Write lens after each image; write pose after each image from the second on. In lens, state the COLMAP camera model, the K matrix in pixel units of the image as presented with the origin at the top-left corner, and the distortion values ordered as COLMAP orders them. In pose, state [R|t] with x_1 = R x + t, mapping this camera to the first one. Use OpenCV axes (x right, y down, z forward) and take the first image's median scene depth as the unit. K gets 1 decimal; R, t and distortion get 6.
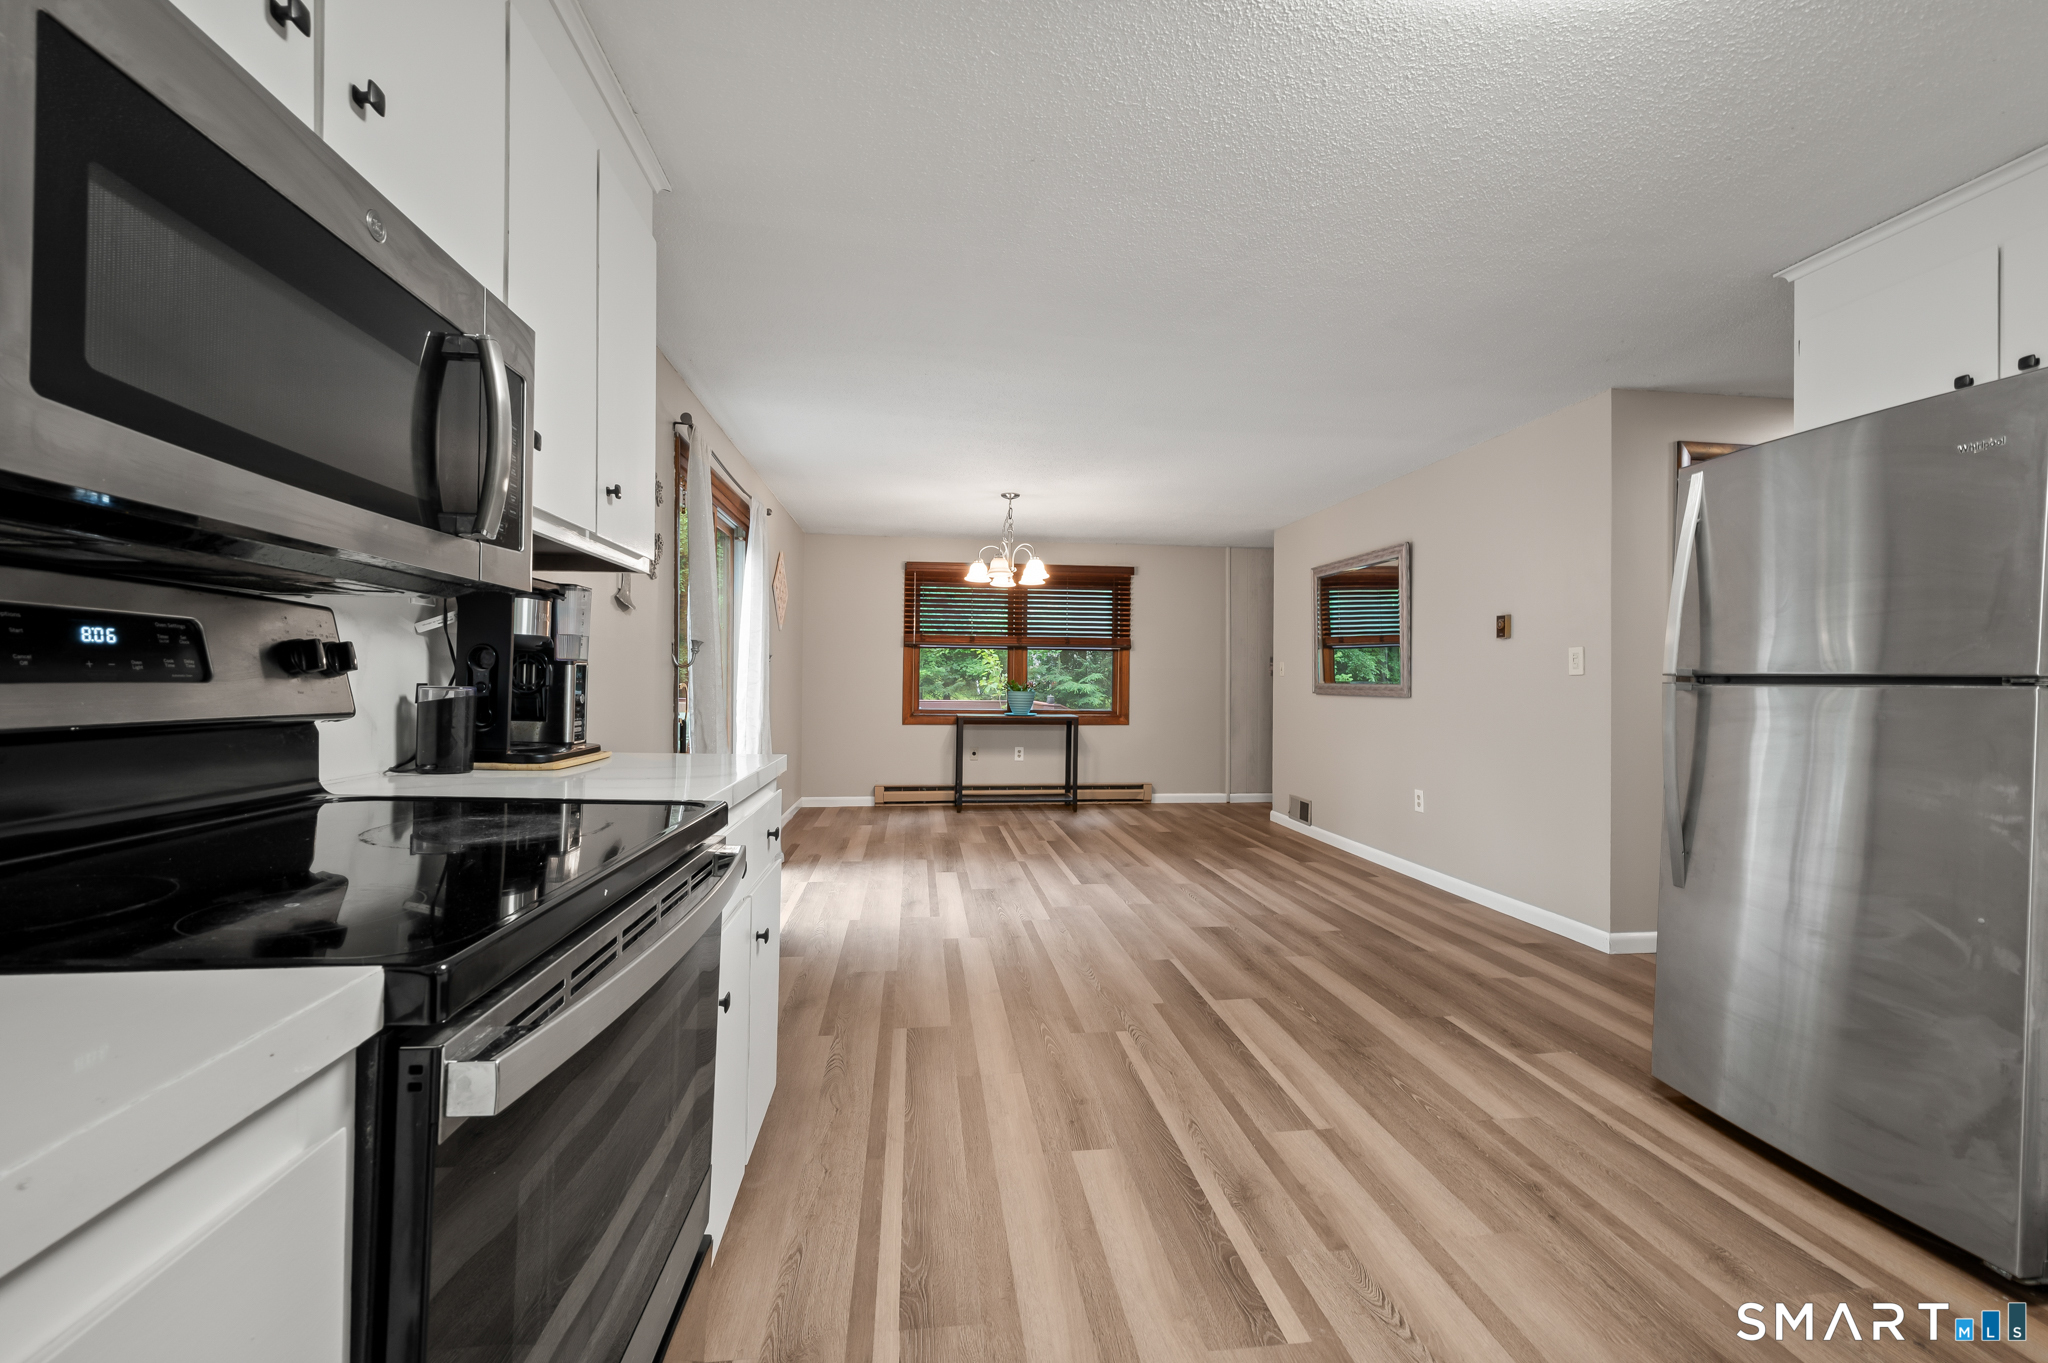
lens RADIAL K [[839.3, 0, 1016.0], [0, 839.3, 679.0], [0, 0, 1]] dist [0.000553, 0.000063]
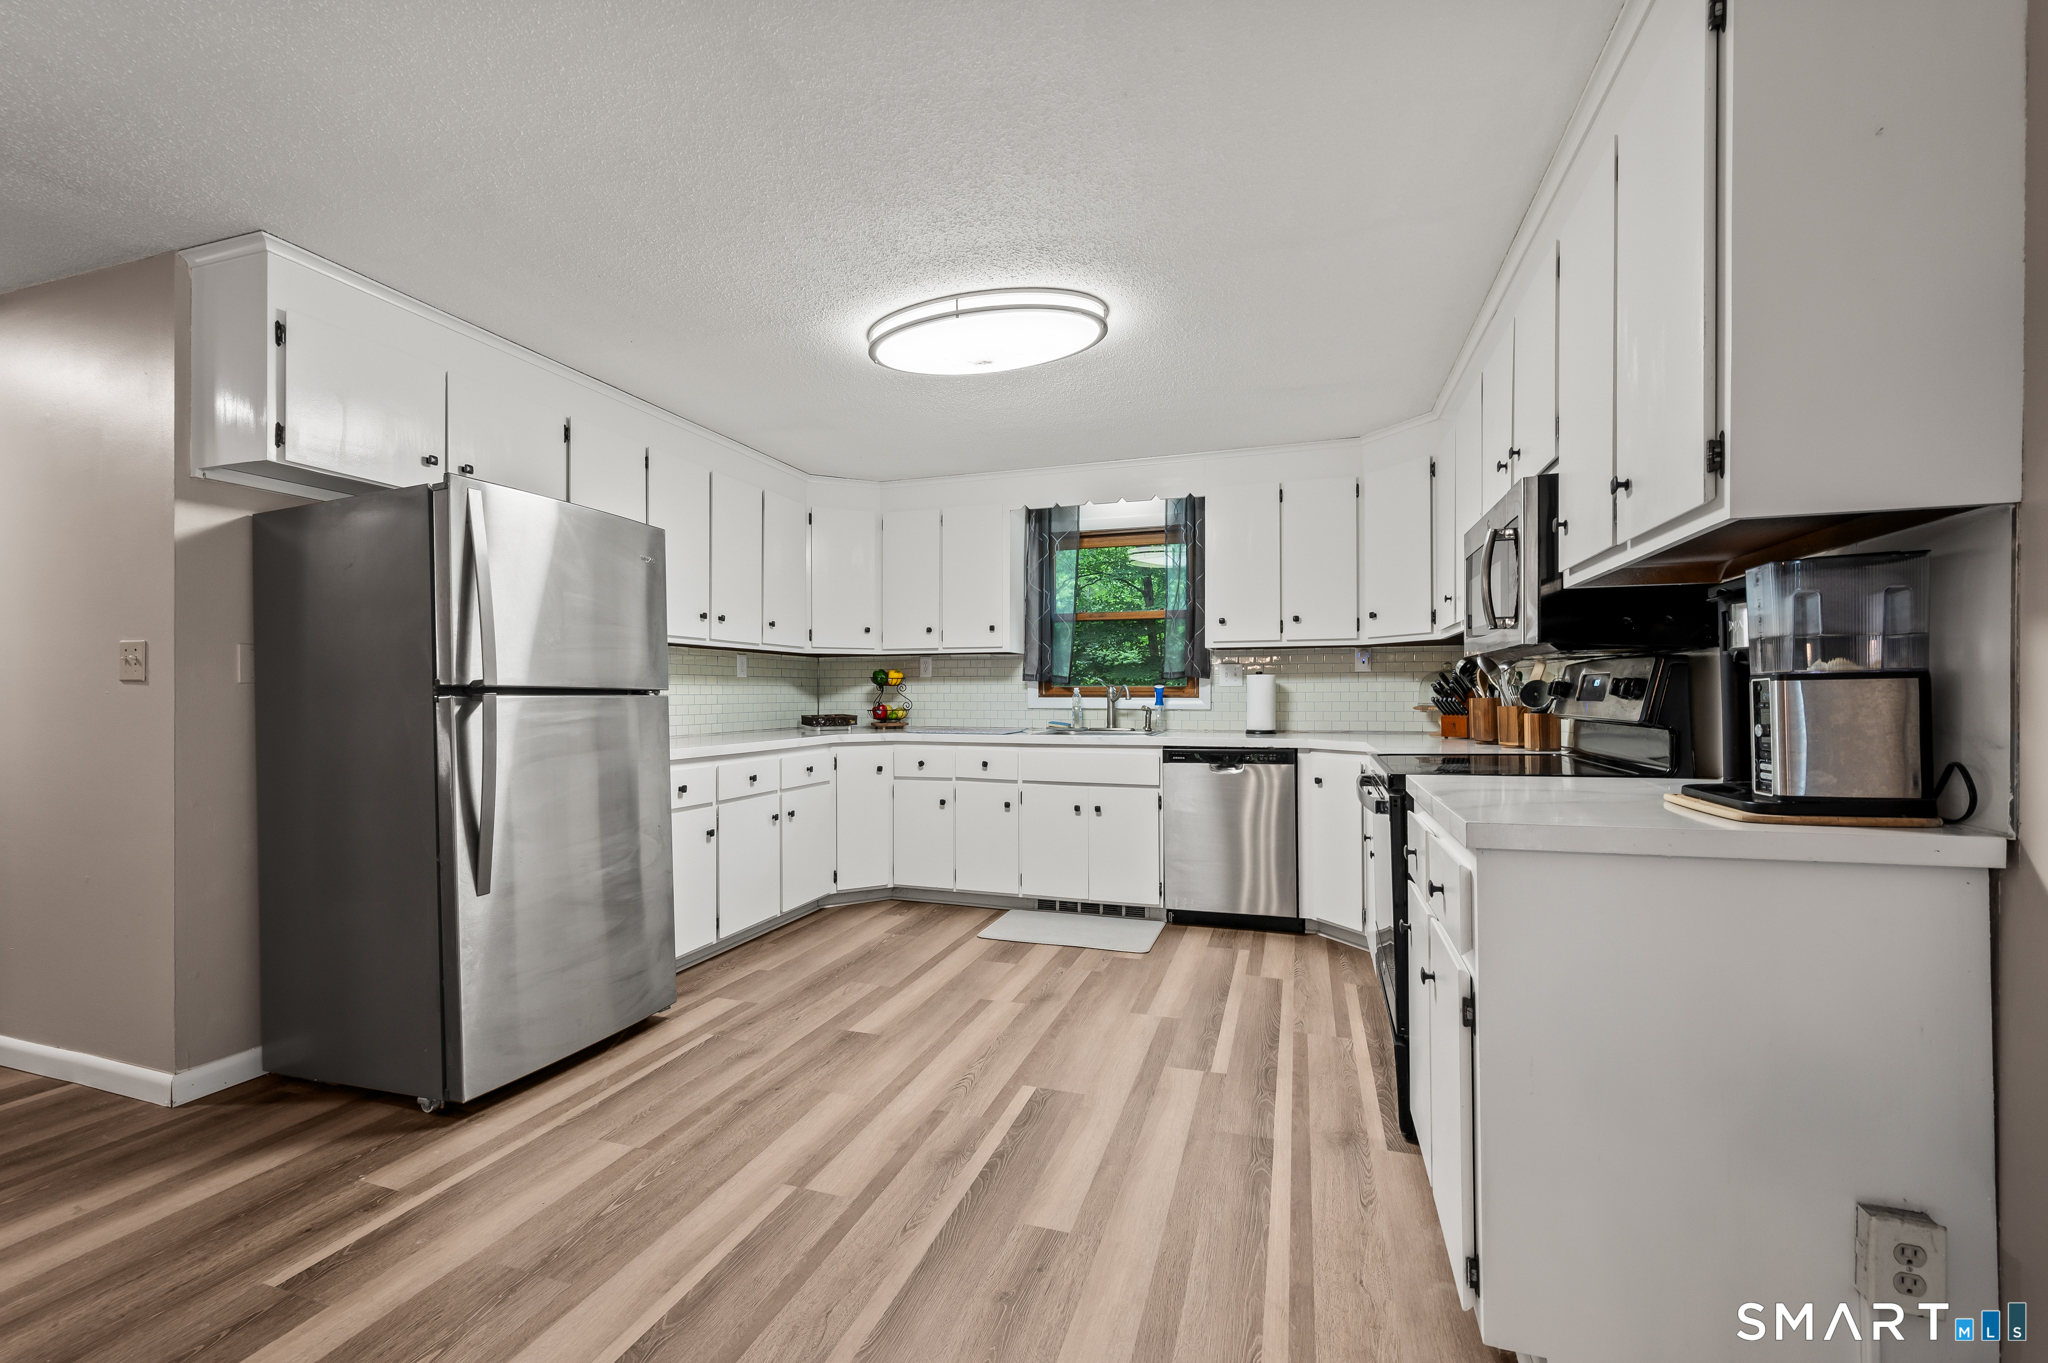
lens RADIAL K [[824.9, 0, 1040.3], [0, 824.9, 696.8], [0, 0, 1]] dist [-0.000090, -0.000176]
pose [[-0.911659, -0.009218, 0.410844, -0.130077], [-0.008552, 0.999957, 0.003459, -0.000123], [-0.410858, -0.000360, -0.911699, 0.918074]]
